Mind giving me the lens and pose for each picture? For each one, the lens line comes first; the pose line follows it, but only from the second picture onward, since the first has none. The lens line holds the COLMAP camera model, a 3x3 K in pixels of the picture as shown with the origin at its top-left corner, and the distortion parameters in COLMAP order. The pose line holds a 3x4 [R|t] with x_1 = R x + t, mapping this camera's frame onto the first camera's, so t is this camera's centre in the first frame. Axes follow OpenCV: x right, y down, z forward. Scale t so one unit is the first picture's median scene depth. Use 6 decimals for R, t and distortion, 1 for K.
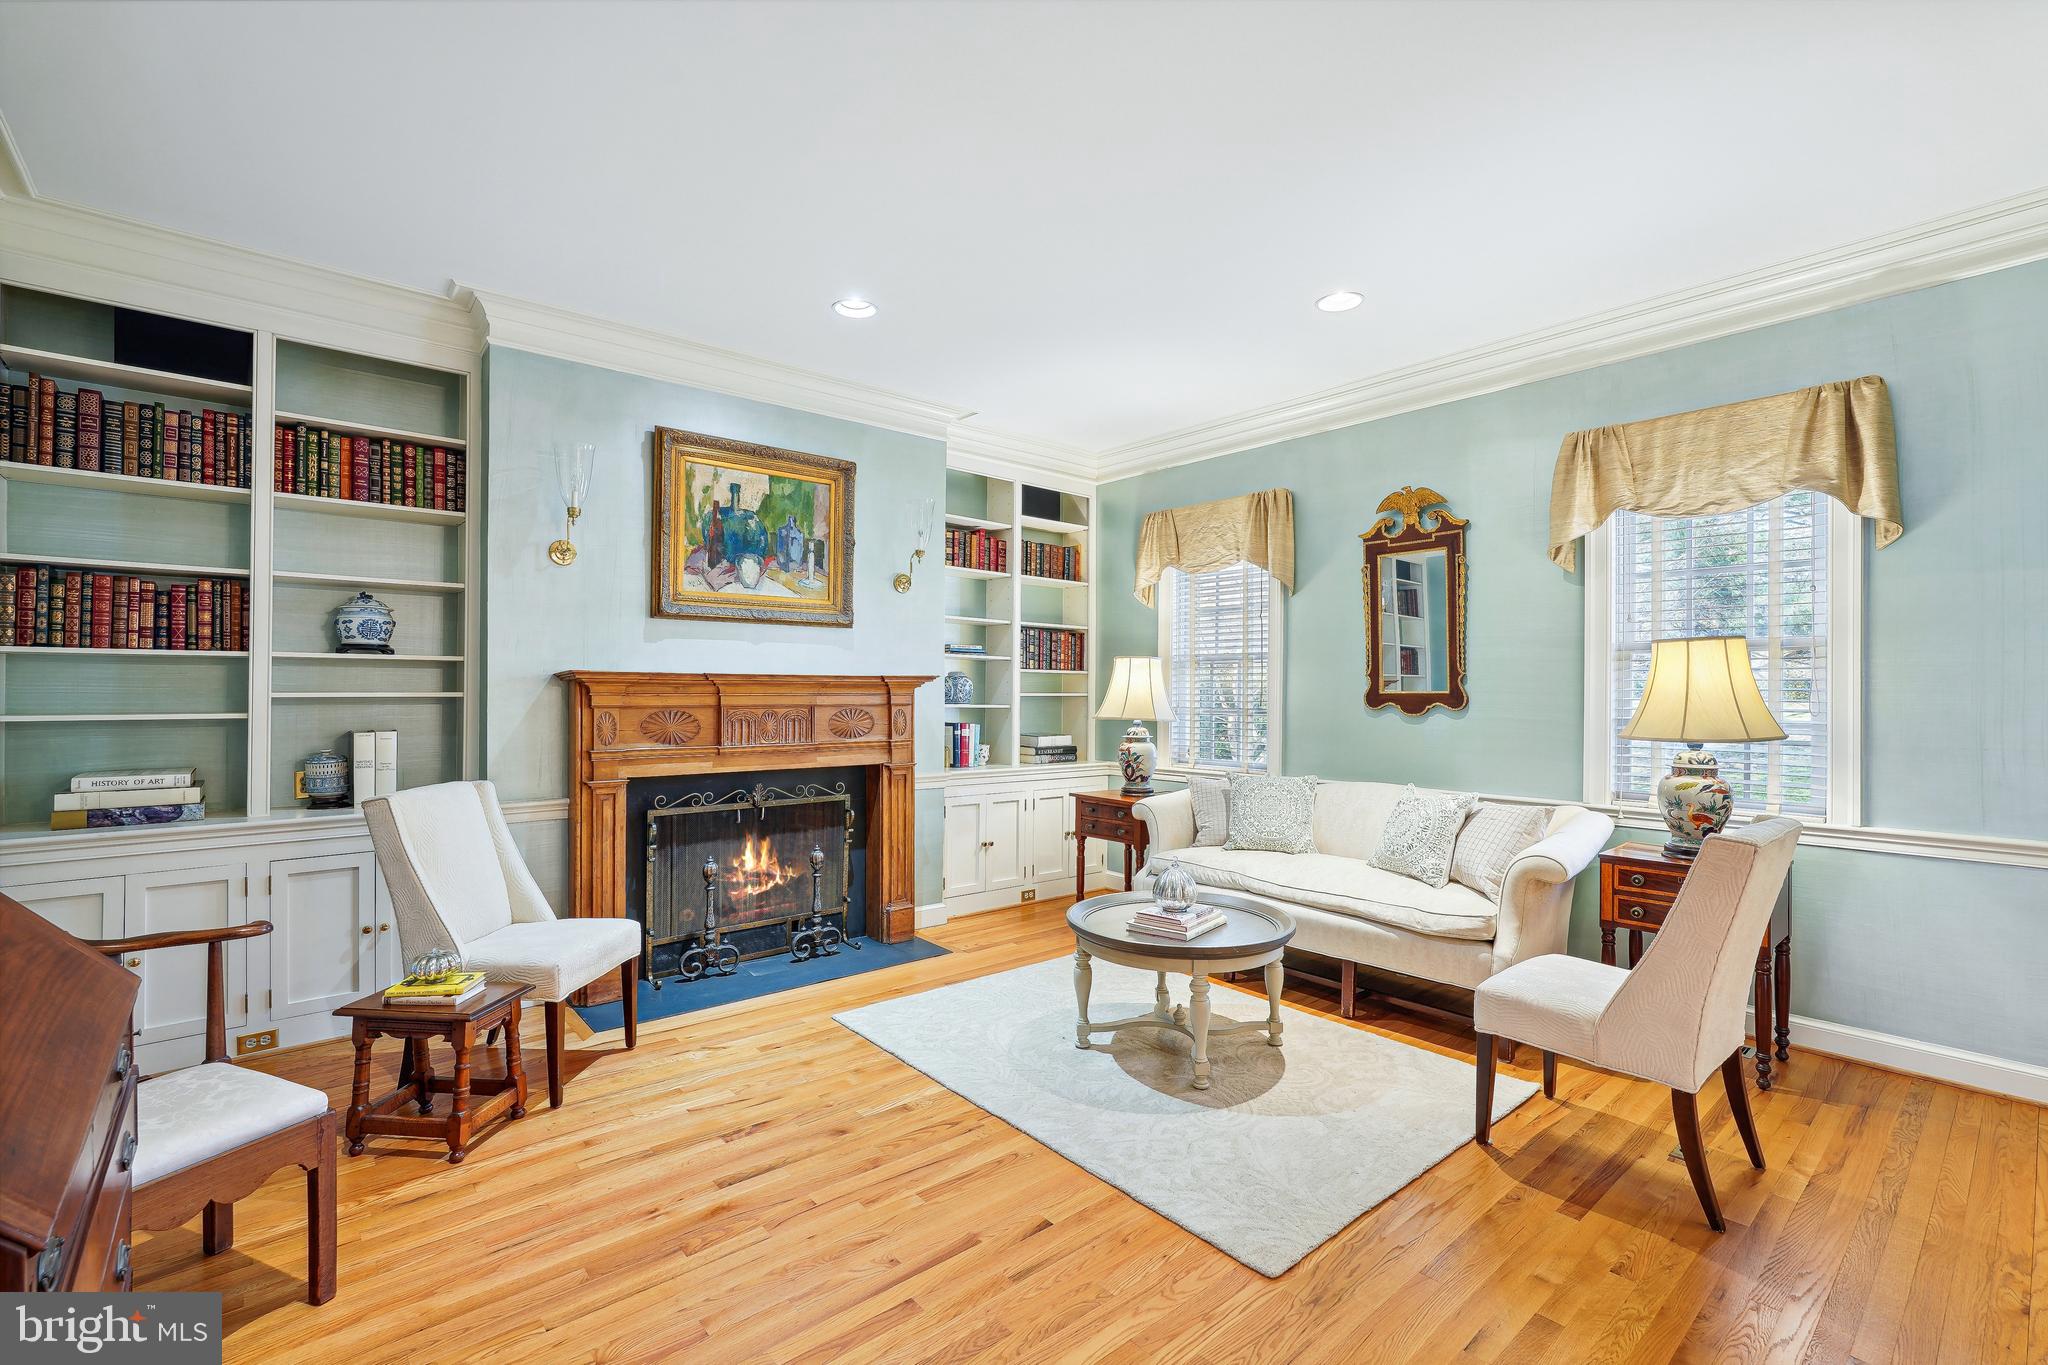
lens RADIAL K [[900.6, 0, 1024.9], [0, 900.6, 680.0], [0, 0, 1]] dist [-0.002760, -0.000080]
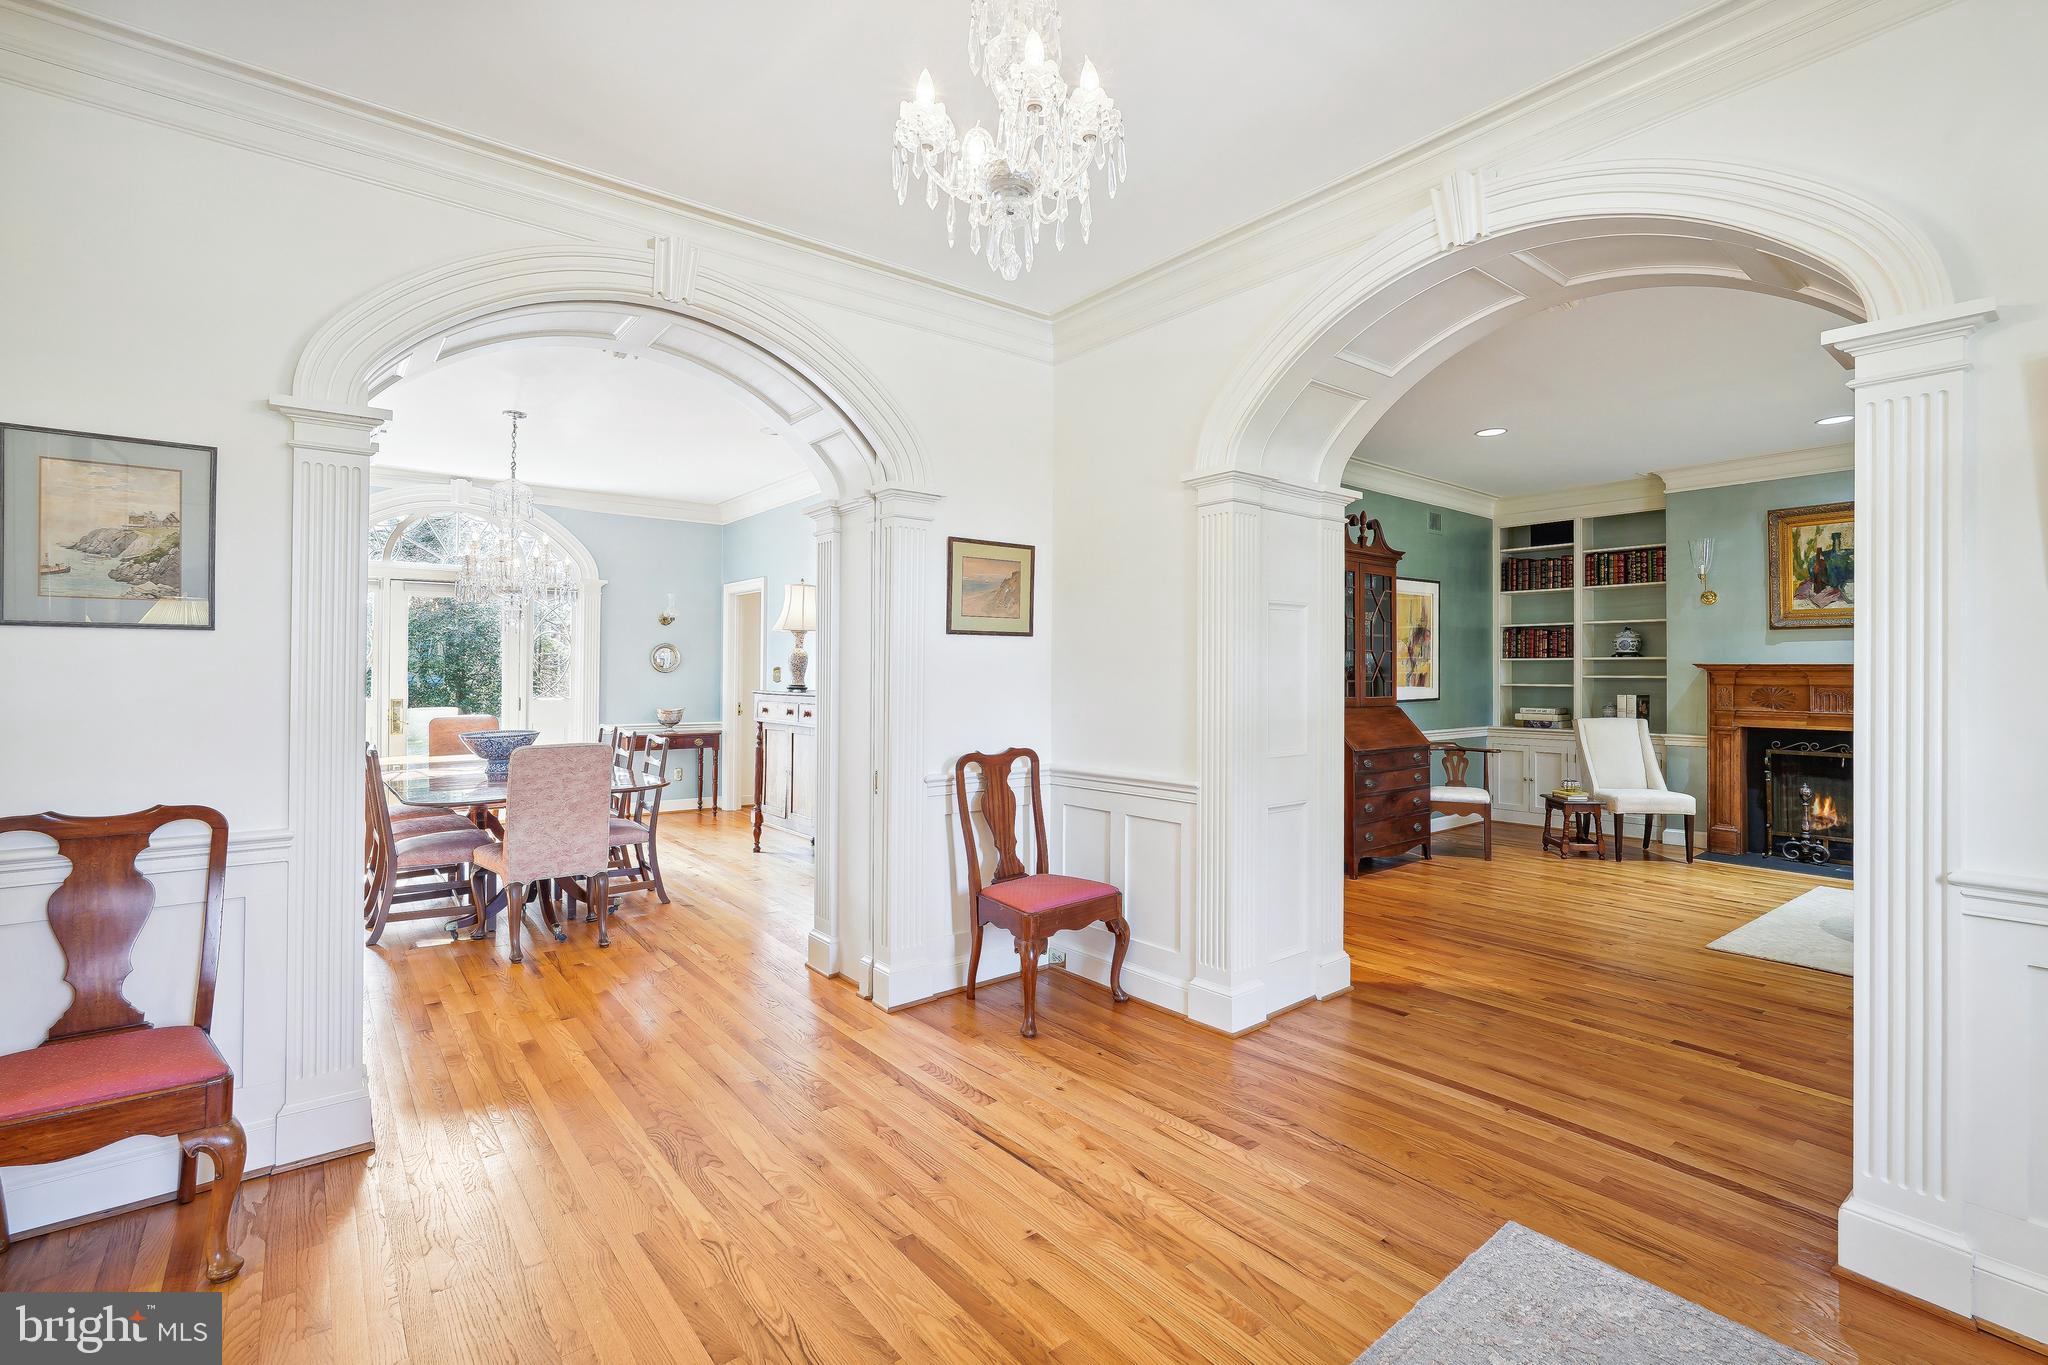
lens RADIAL K [[909.7, 0, 1030.1], [0, 909.7, 677.5], [0, 0, 1]] dist [-0.003618, 0.000523]
pose [[-0.022123, 0.003149, -0.999750, 1.378853], [0.007497, 0.999967, 0.002983, 0.001391], [0.999727, -0.007429, -0.022146, -0.317510]]
